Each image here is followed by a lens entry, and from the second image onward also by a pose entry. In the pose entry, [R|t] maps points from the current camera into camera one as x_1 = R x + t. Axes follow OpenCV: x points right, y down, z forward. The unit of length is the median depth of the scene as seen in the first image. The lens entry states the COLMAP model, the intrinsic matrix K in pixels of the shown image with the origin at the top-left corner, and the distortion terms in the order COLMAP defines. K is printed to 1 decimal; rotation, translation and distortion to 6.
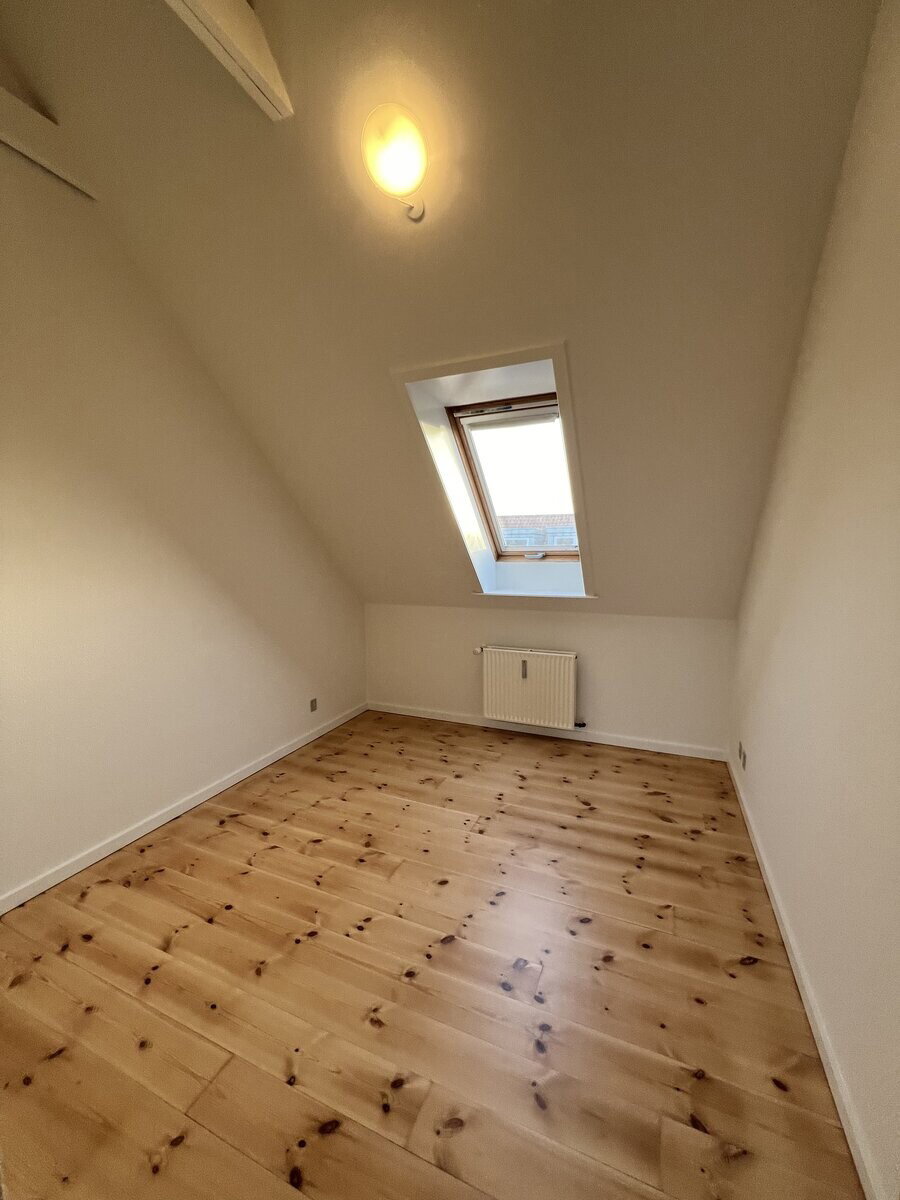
lens RADIAL K [[480.1, 0, 447.7], [0, 480.1, 600.0], [0, 0, 1]] dist [-0.002928, -0.000264]
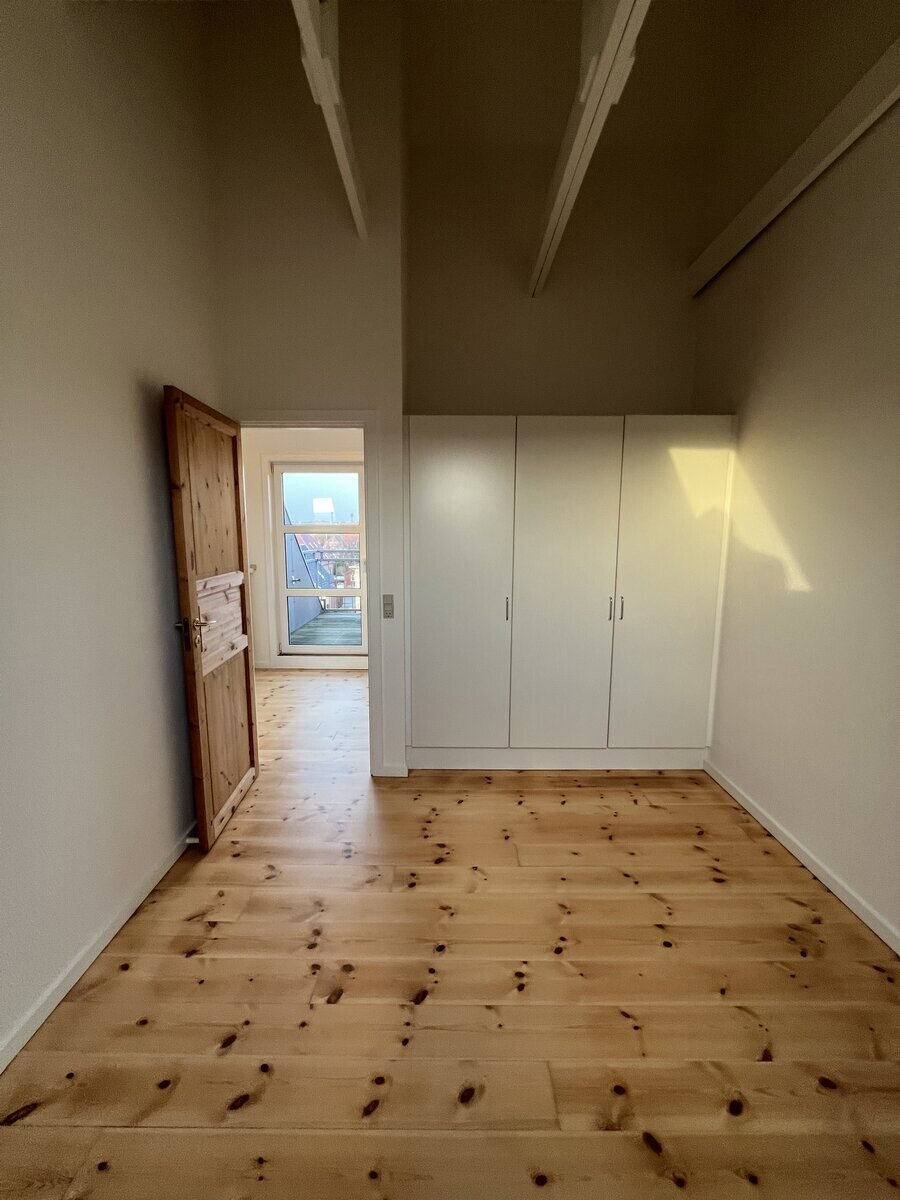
lens RADIAL K [[477.2, 0, 449.1], [0, 477.2, 600.2], [0, 0, 1]] dist [0.001448, 0.000440]
pose [[-0.917717, 0.063069, -0.392196, 0.257246], [-0.037918, 0.968898, 0.244536, -0.208509], [0.395421, 0.239287, -0.886783, 1.686051]]
